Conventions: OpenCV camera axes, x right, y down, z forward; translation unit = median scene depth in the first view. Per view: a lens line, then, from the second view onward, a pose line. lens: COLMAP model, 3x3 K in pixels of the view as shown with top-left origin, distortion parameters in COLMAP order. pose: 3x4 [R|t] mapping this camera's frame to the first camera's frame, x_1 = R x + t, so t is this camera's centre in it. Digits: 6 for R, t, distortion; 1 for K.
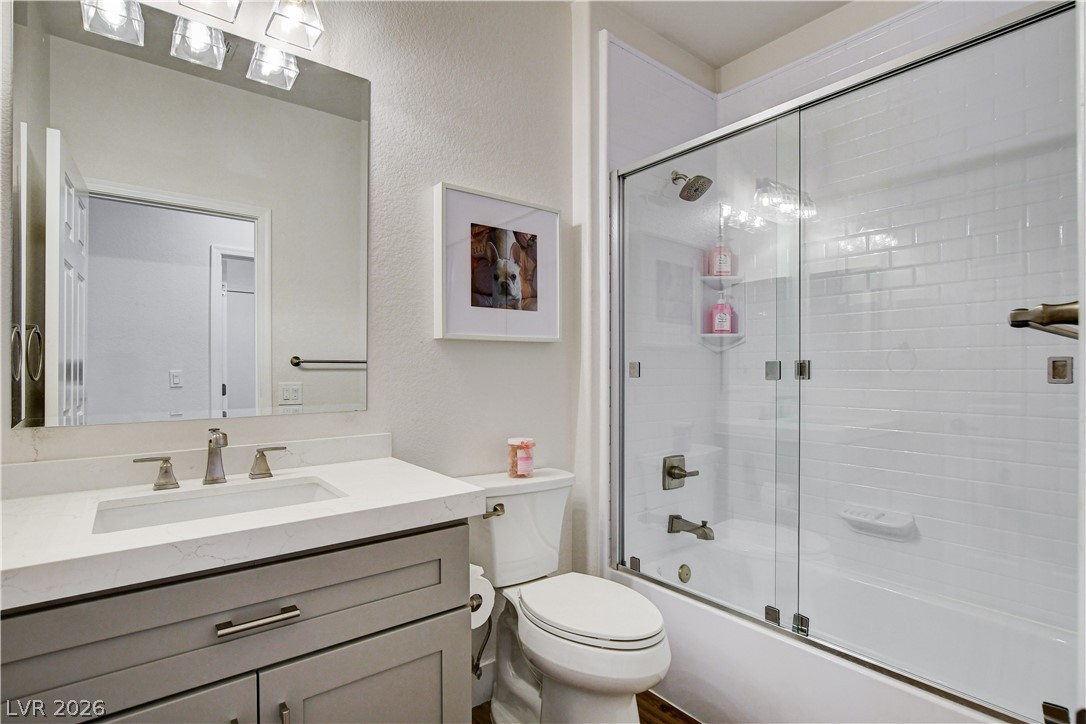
lens RADIAL K [[510.4, 0, 515.6], [0, 510.4, 366.0], [0, 0, 1]] dist [-0.015173, 0.000538]
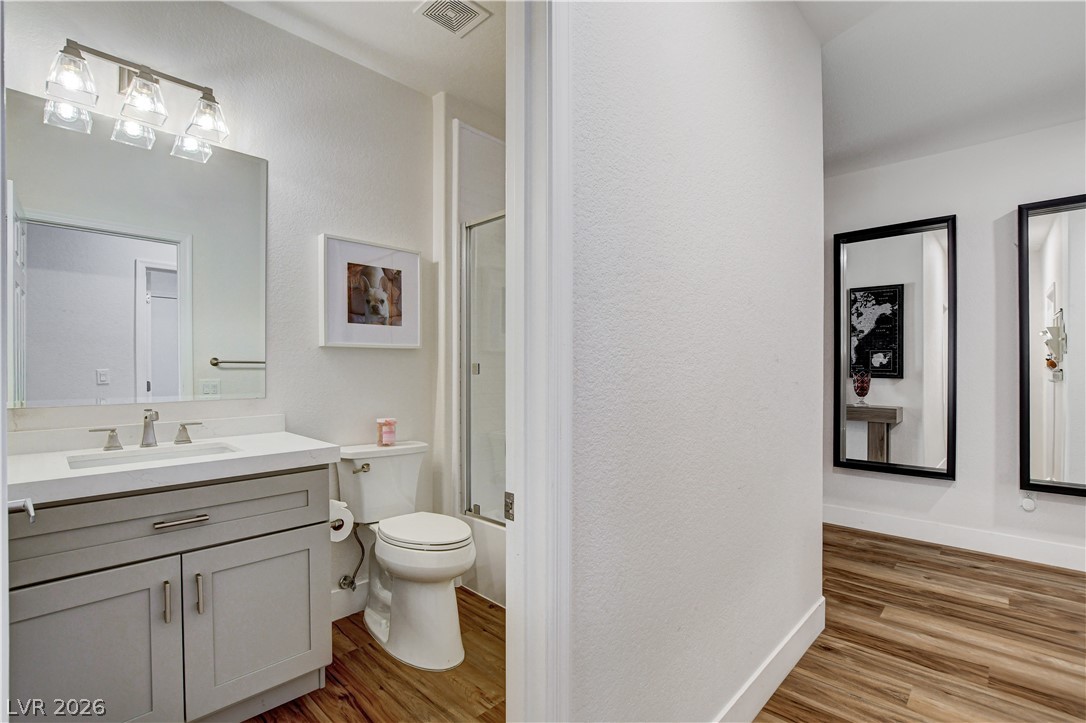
lens RADIAL K [[504.8, 0, 534.1], [0, 504.8, 370.4], [0, 0, 1]] dist [-0.018528, 0.002612]
pose [[0.989544, 0.000677, 0.144232, 0.215201], [-0.002082, 0.999952, 0.009584, -0.002322], [-0.144218, -0.009785, 0.989498, -0.421986]]
